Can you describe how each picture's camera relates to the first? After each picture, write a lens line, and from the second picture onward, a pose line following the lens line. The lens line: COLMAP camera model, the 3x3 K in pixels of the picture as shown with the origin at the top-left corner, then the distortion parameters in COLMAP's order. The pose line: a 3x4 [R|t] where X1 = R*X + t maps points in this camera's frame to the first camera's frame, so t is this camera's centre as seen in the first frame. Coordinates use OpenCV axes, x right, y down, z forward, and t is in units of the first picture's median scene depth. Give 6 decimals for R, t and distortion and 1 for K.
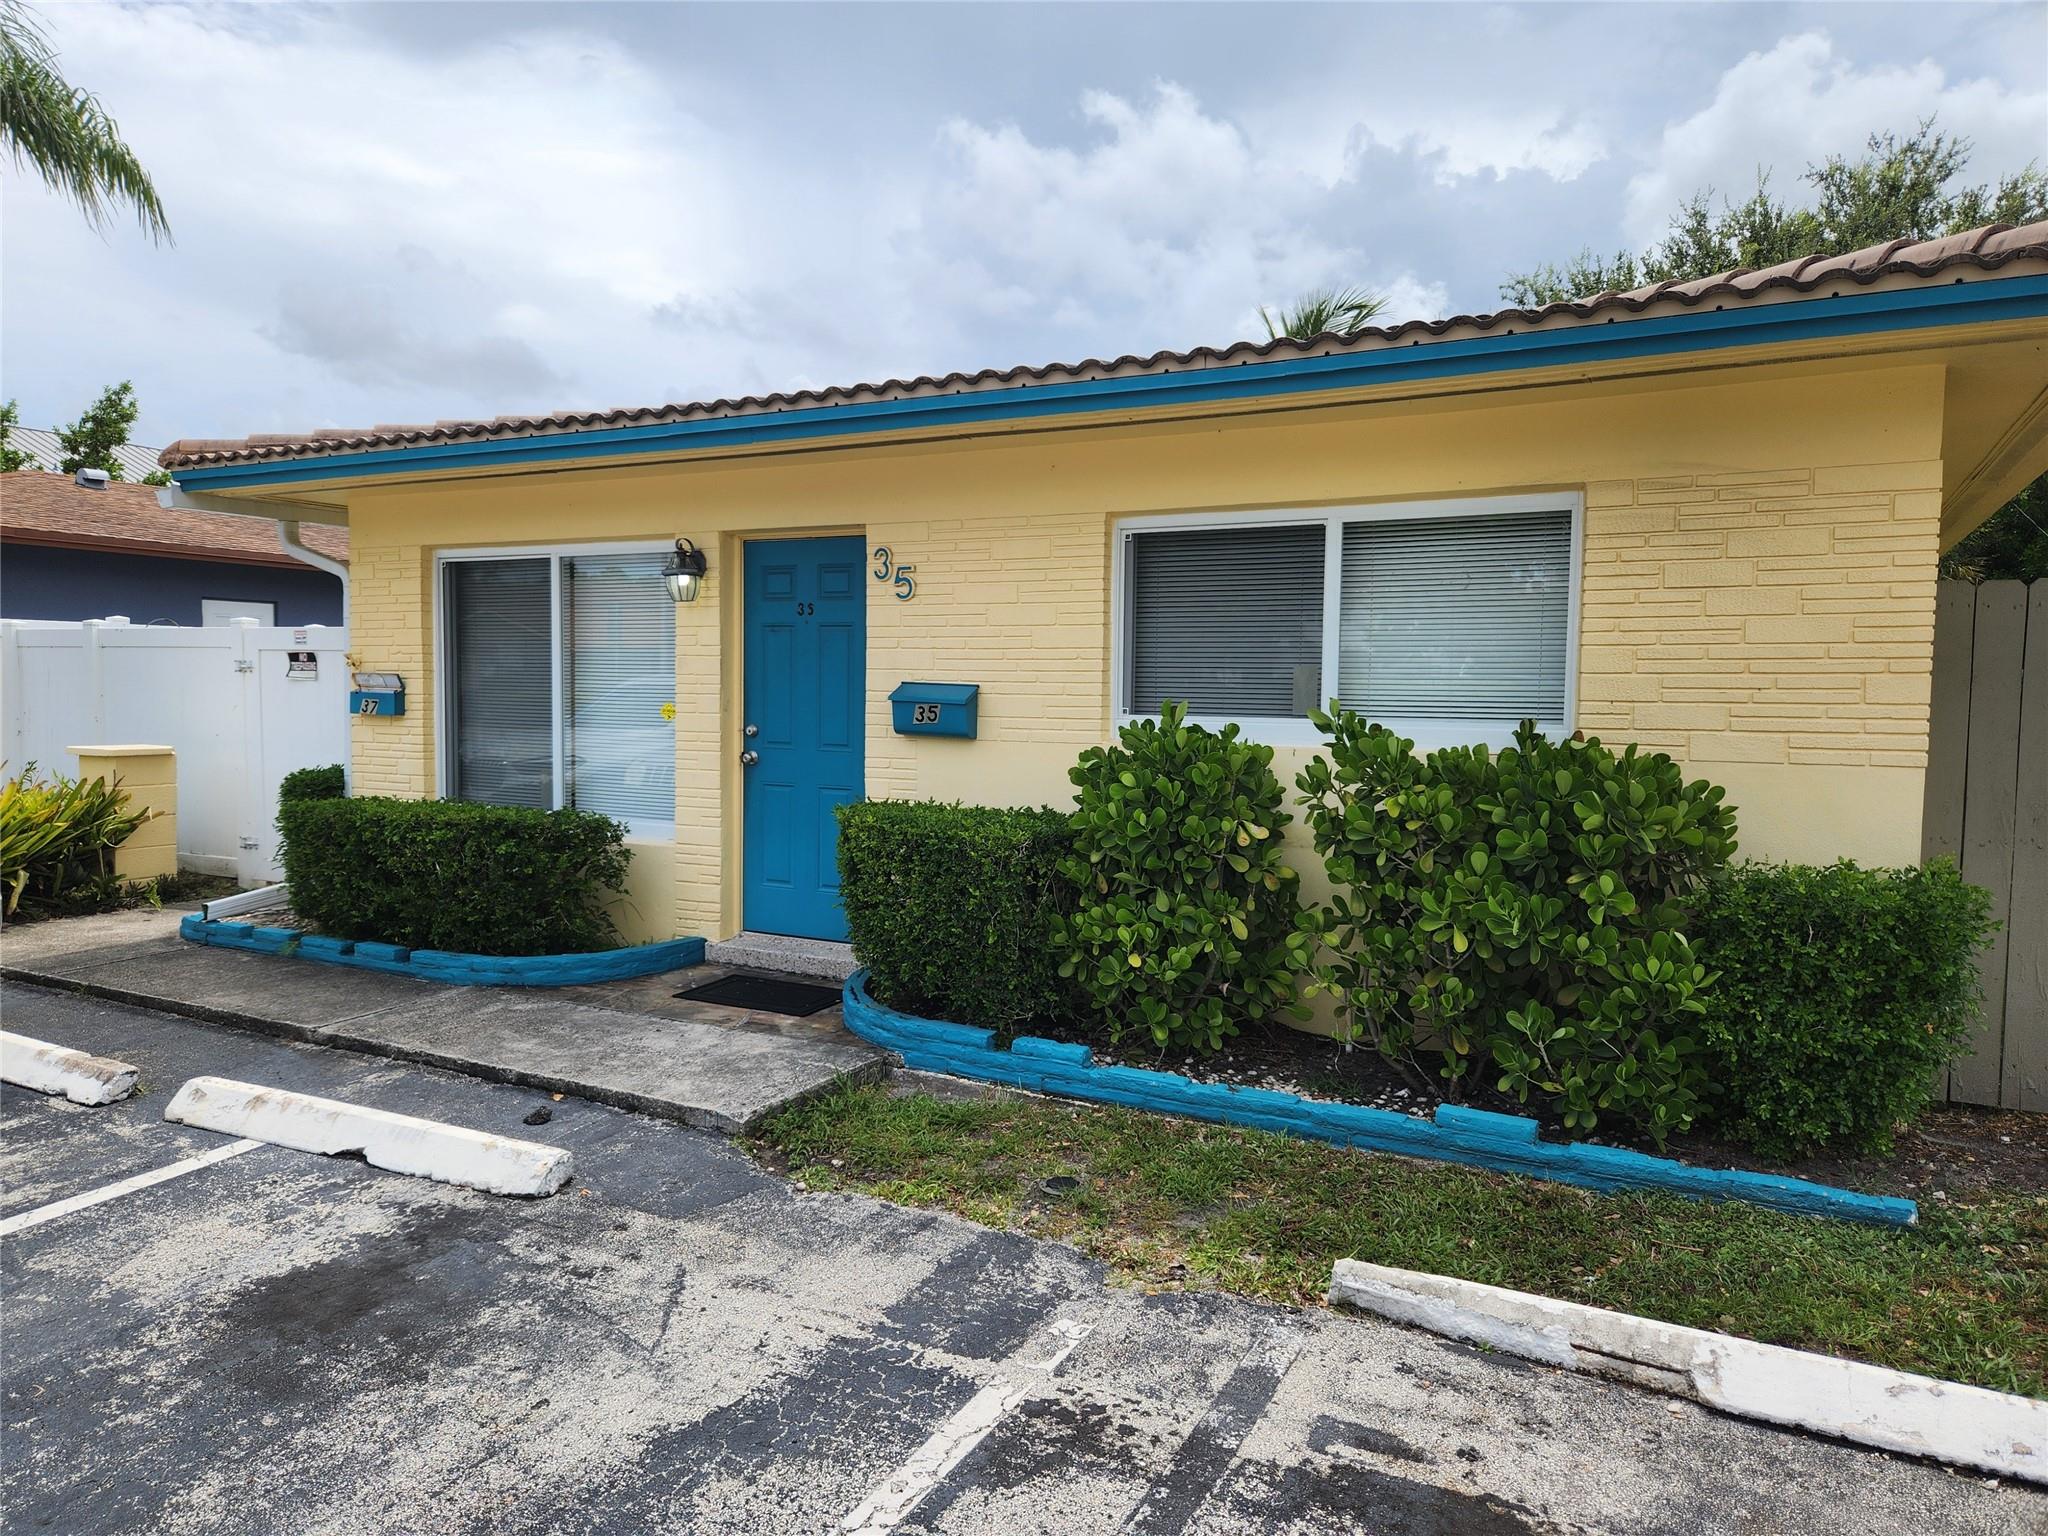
lens RADIAL K [[1415.1, 0, 1032.3], [0, 1415.1, 759.4], [0, 0, 1]] dist [0.057205, -0.047553]
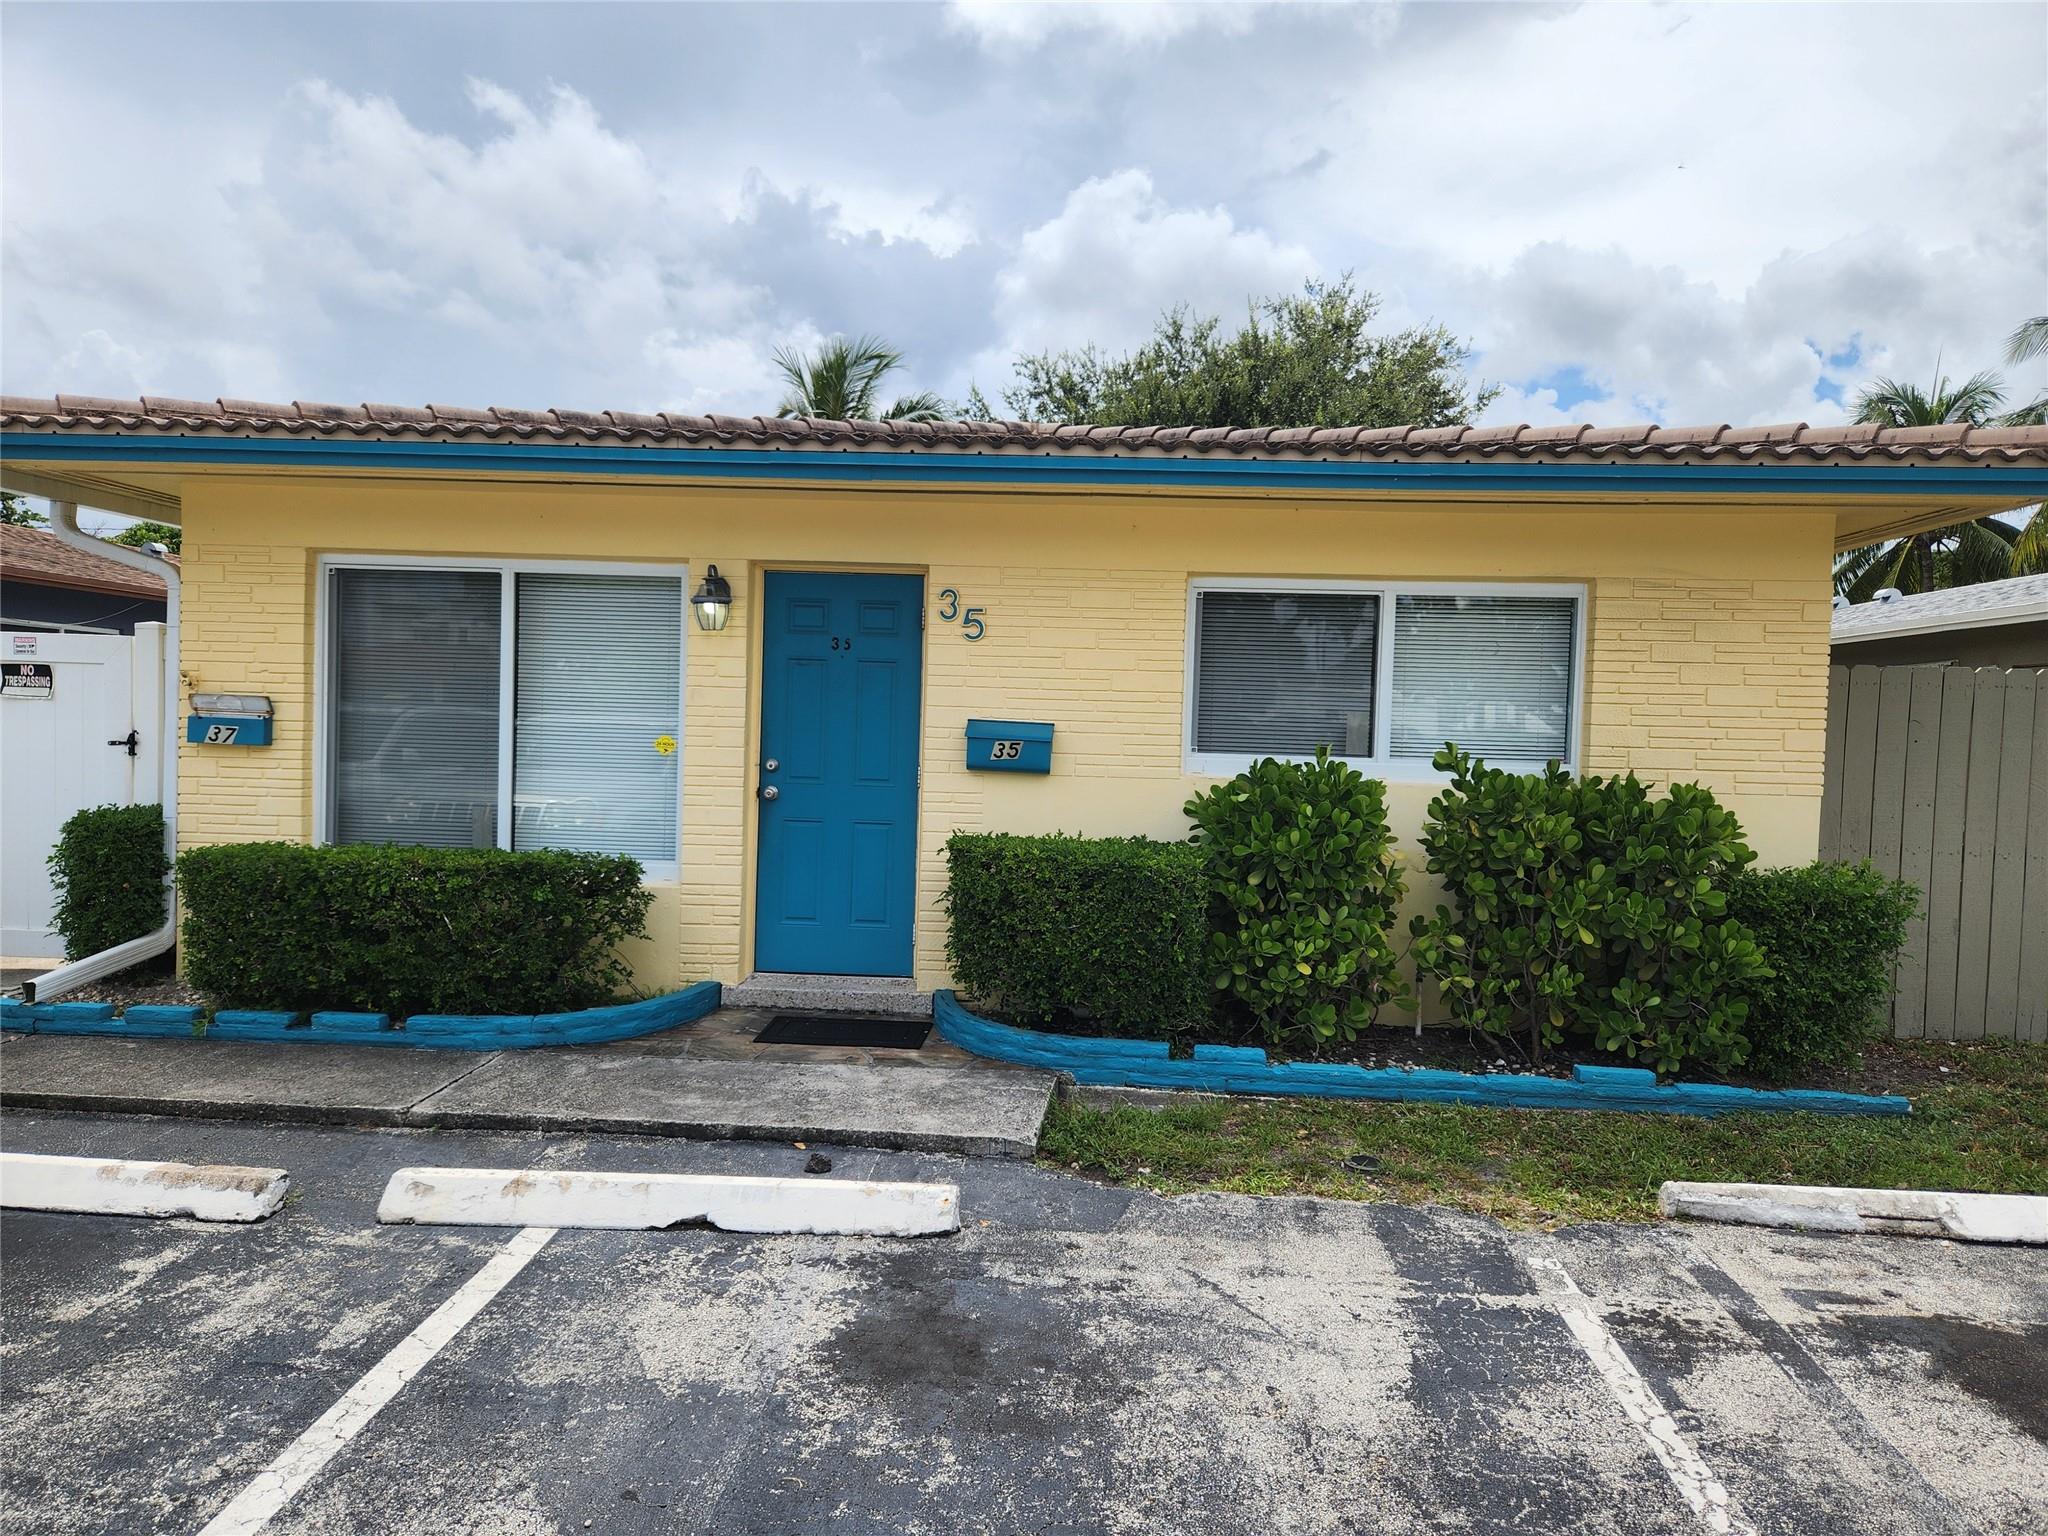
lens RADIAL K [[1415.1, 0, 1032.3], [0, 1415.1, 759.4], [0, 0, 1]] dist [0.057205, -0.047553]
pose [[0.899212, 0.004323, 0.437491, -0.603313], [0.004559, 0.999804, -0.019251, -0.006048], [-0.437489, 0.019305, 0.899017, 0.057390]]
